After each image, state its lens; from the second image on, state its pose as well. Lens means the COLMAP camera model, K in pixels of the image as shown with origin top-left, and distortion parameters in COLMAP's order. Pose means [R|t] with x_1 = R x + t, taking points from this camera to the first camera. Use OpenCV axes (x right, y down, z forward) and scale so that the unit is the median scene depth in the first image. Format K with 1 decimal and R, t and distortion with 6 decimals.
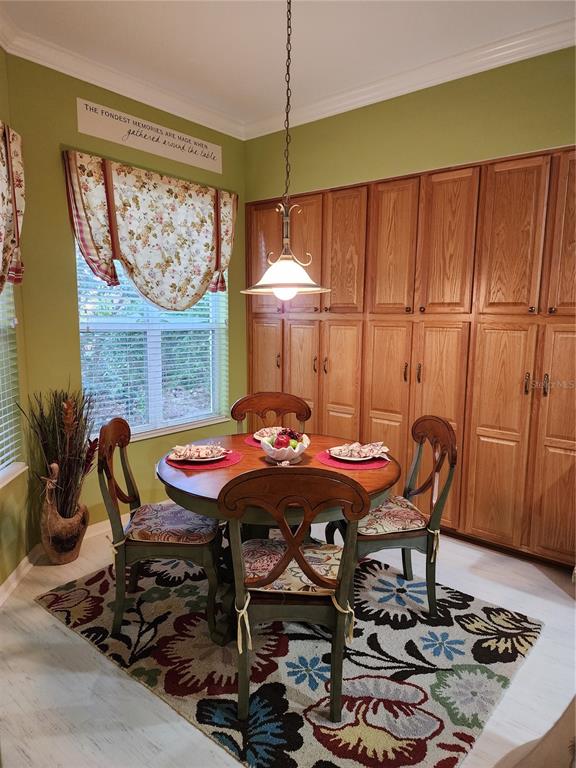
lens RADIAL K [[510.6, 0, 289.7], [0, 510.6, 384.5], [0, 0, 1]] dist [0.030825, -0.020768]
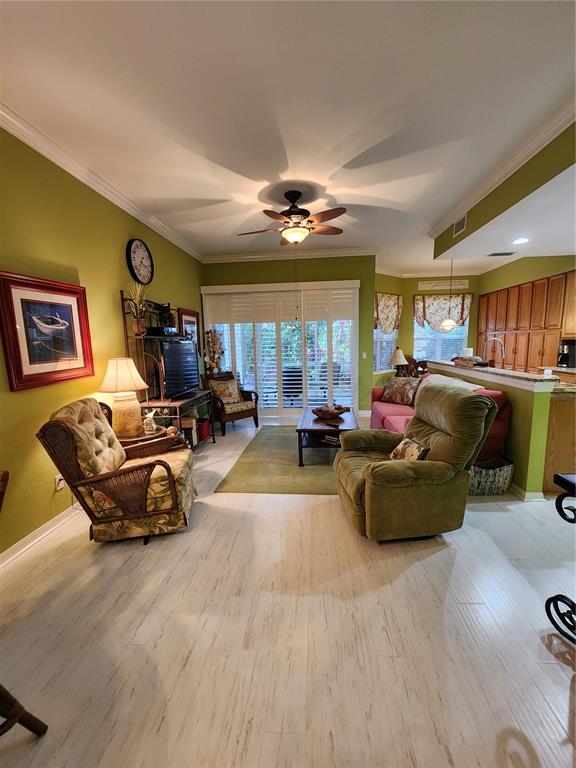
lens RADIAL K [[308.5, 0, 289.8], [0, 308.5, 383.0], [0, 0, 1]] dist [0.002428, -0.000043]
pose [[0.573718, 0.084980, -0.814632, 1.023143], [-0.081851, 0.995573, 0.046210, 0.201701], [0.814953, 0.040167, 0.578134, -1.163132]]
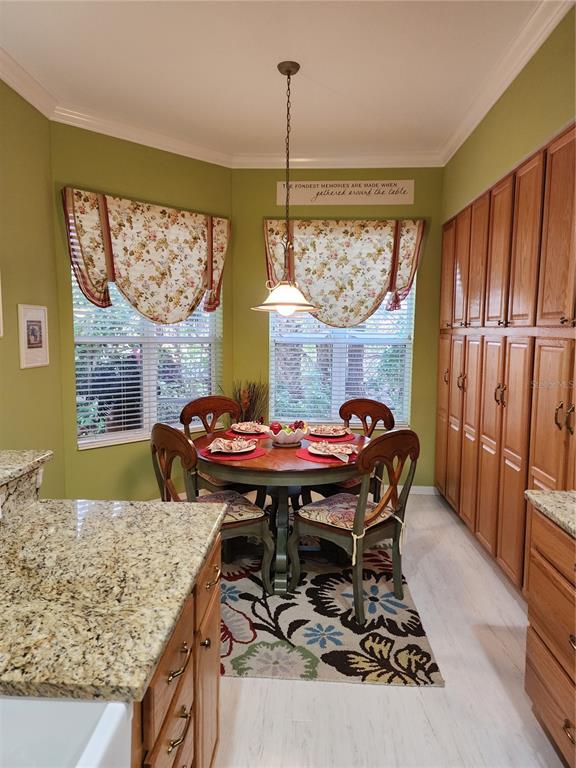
lens RADIAL K [[510.6, 0, 286.8], [0, 510.6, 385.6], [0, 0, 1]] dist [0.030825, -0.020768]
pose [[0.601241, 0.080641, -0.794988, 0.771096], [-0.111521, 0.993626, 0.016448, -0.013417], [0.791248, 0.078769, 0.606402, 0.185464]]
